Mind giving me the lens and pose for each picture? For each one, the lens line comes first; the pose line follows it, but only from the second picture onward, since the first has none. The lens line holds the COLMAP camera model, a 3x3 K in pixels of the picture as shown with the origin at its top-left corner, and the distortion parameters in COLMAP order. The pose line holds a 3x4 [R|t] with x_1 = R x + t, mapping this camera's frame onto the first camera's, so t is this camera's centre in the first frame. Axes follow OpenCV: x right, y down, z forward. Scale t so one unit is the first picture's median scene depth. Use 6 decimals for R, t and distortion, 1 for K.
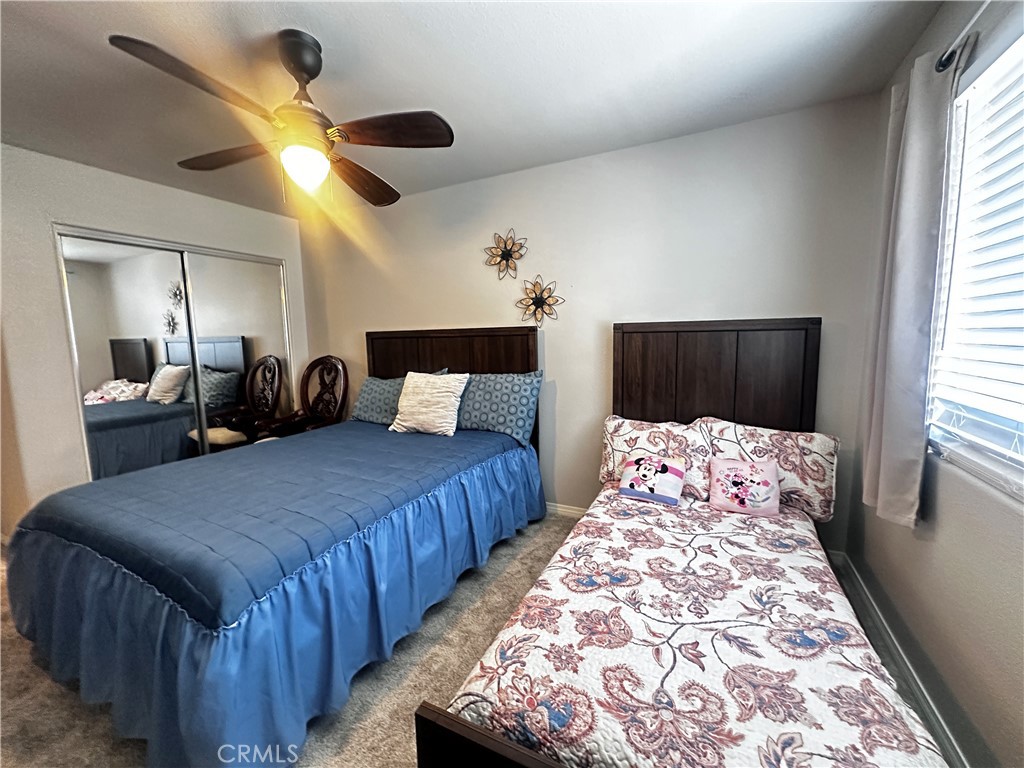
lens RADIAL K [[410.0, 0, 510.2], [0, 410.0, 381.6], [0, 0, 1]] dist [0.000274, 0.000871]
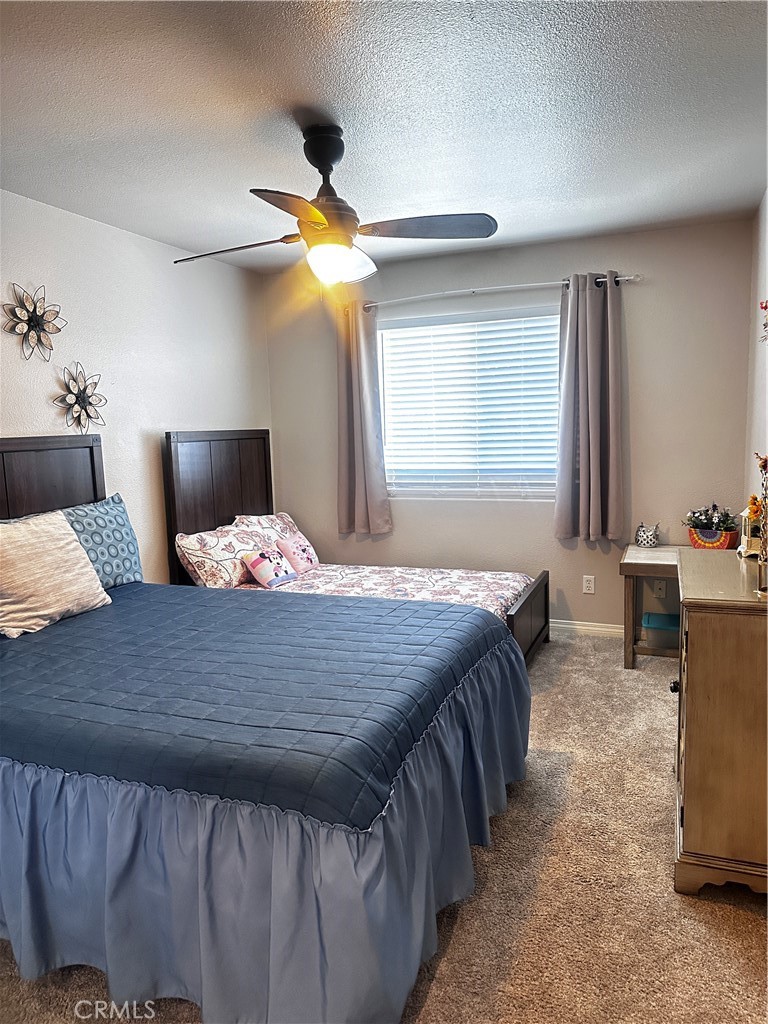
lens RADIAL K [[721.3, 0, 384.0], [0, 721.3, 512.0], [0, 0, 1]] dist [0.004419, 0.001796]
pose [[-0.078541, -0.100761, 0.991806, -1.345740], [0.136418, 0.984434, 0.110815, -0.077592], [-0.987533, 0.144004, -0.063573, 0.644039]]
